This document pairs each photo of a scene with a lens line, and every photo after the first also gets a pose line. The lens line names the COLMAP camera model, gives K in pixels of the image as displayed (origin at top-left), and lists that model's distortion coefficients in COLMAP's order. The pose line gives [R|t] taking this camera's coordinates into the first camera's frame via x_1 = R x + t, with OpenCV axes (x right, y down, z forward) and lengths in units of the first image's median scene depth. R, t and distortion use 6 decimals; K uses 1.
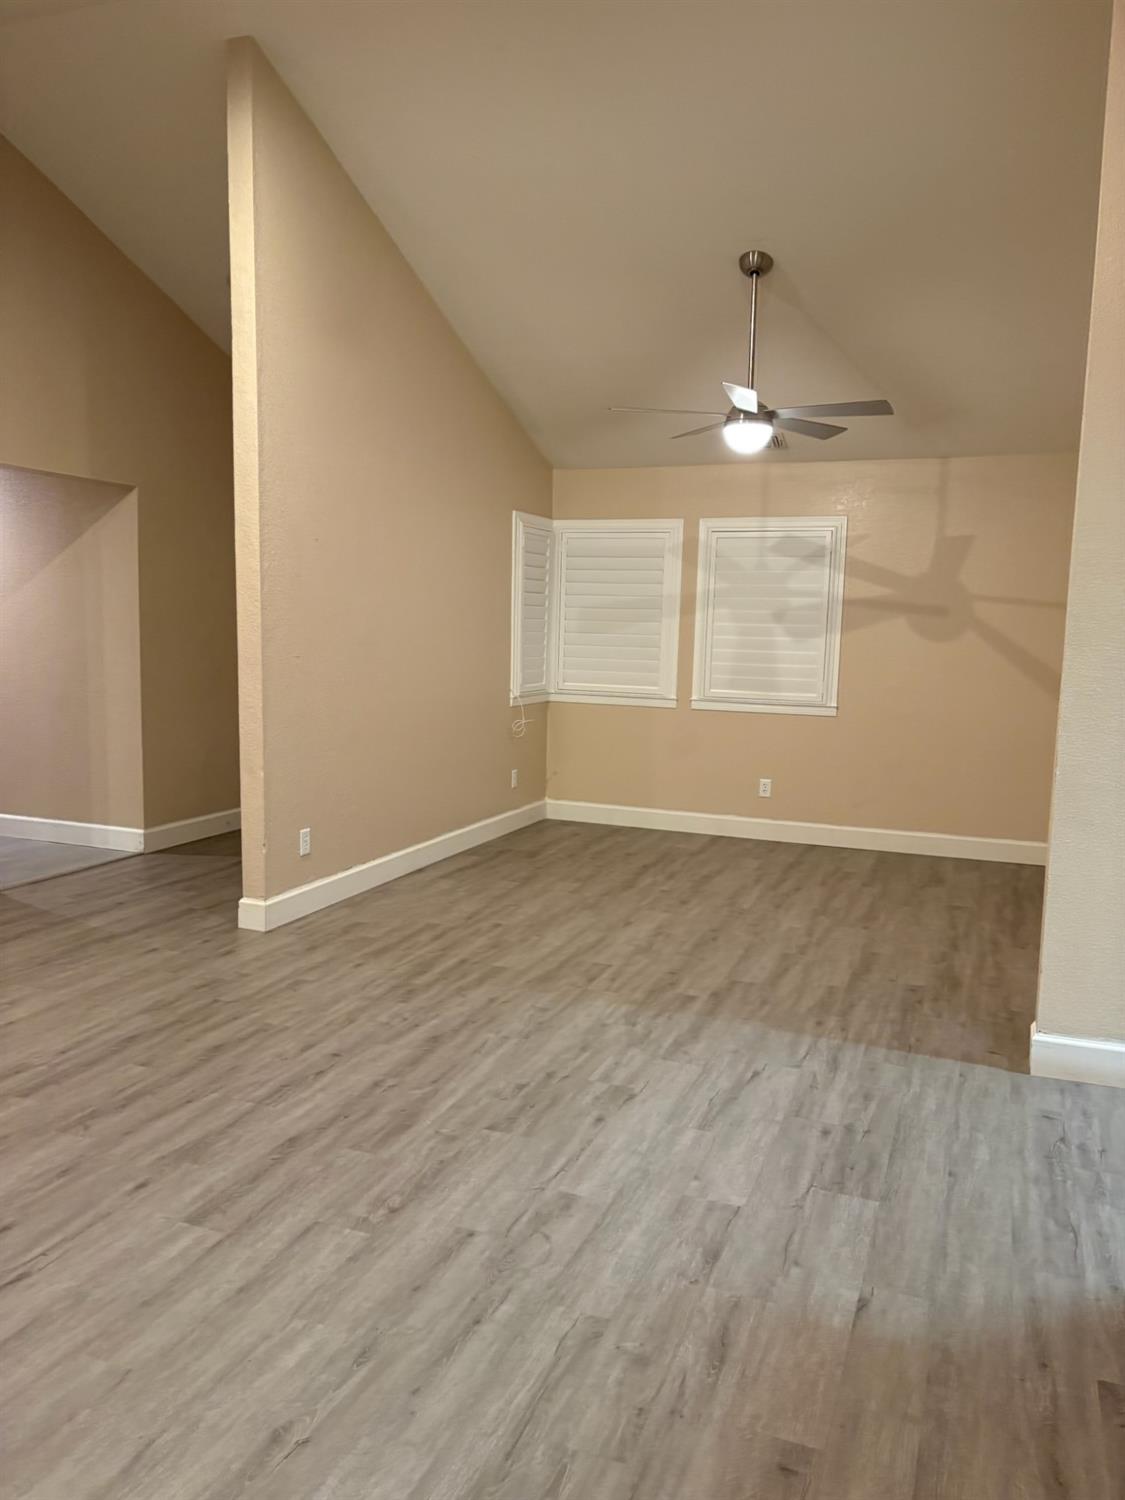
lens RADIAL K [[1134.9, 0, 562.5], [0, 1134.9, 750.0], [0, 0, 1]] dist [0.058186, -0.037345]
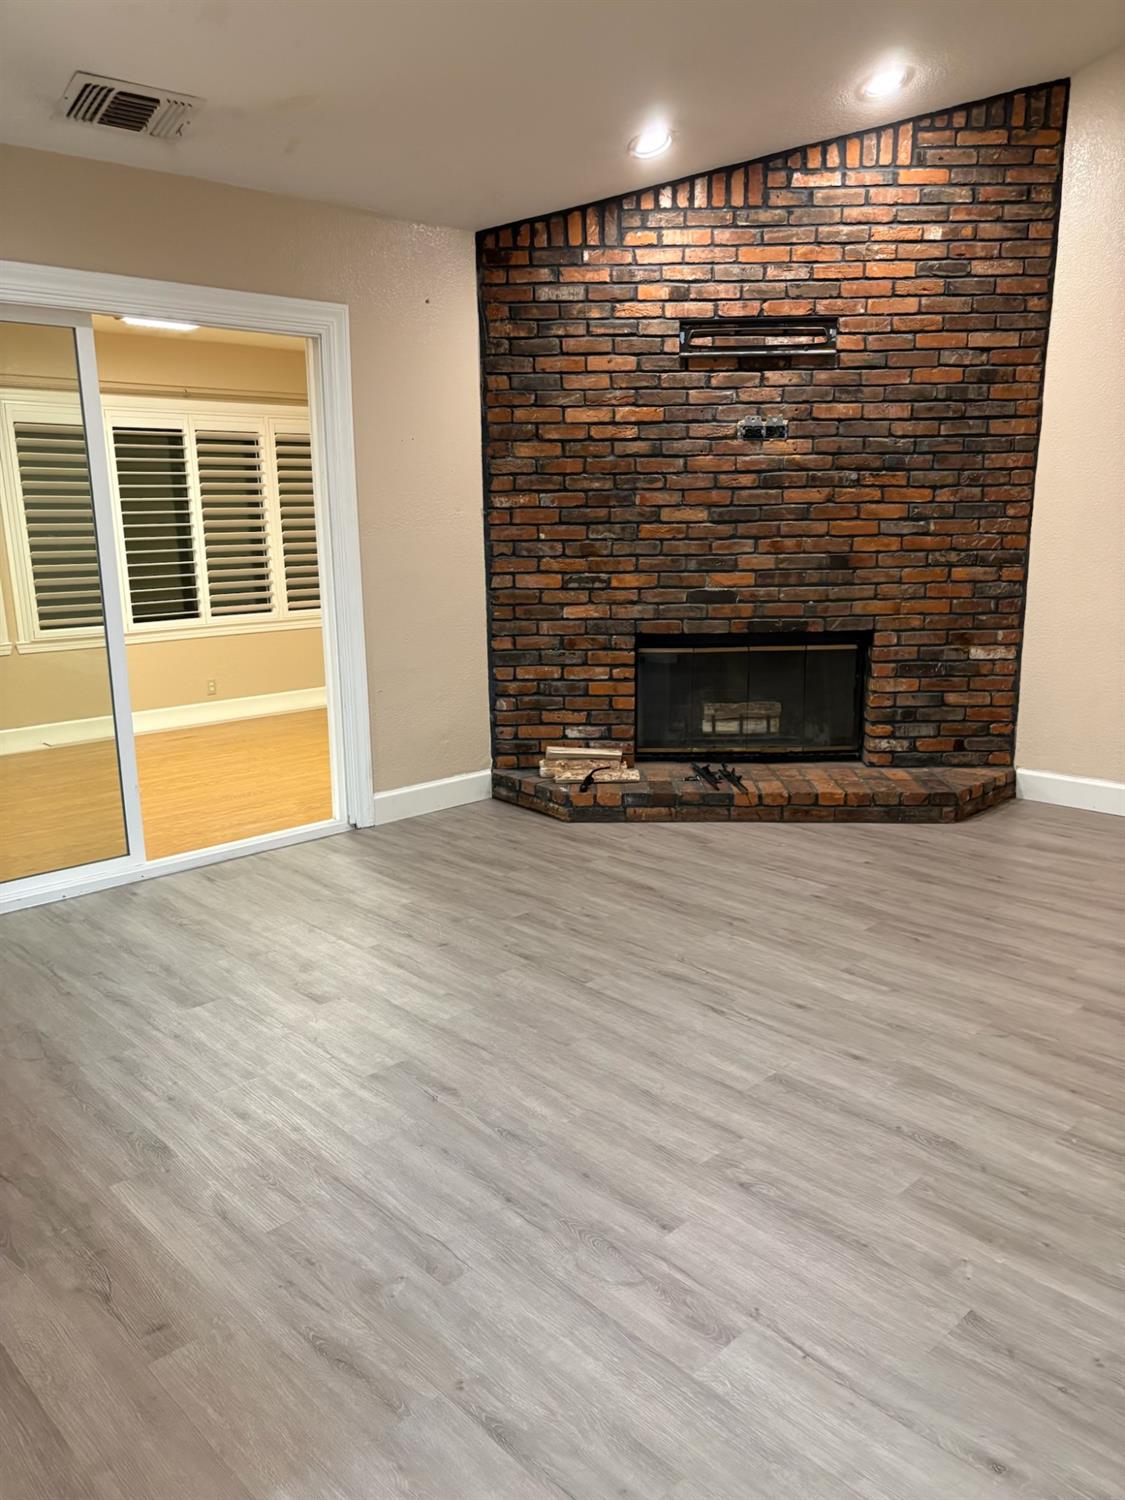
lens RADIAL K [[1134.9, 0, 562.5], [0, 1134.9, 750.0], [0, 0, 1]] dist [0.058186, -0.037345]
pose [[-0.423608, 0.175790, -0.888625, 0.630020], [-0.100796, 0.965750, 0.239096, -0.100486], [0.900220, 0.190853, -0.391380, 1.199778]]
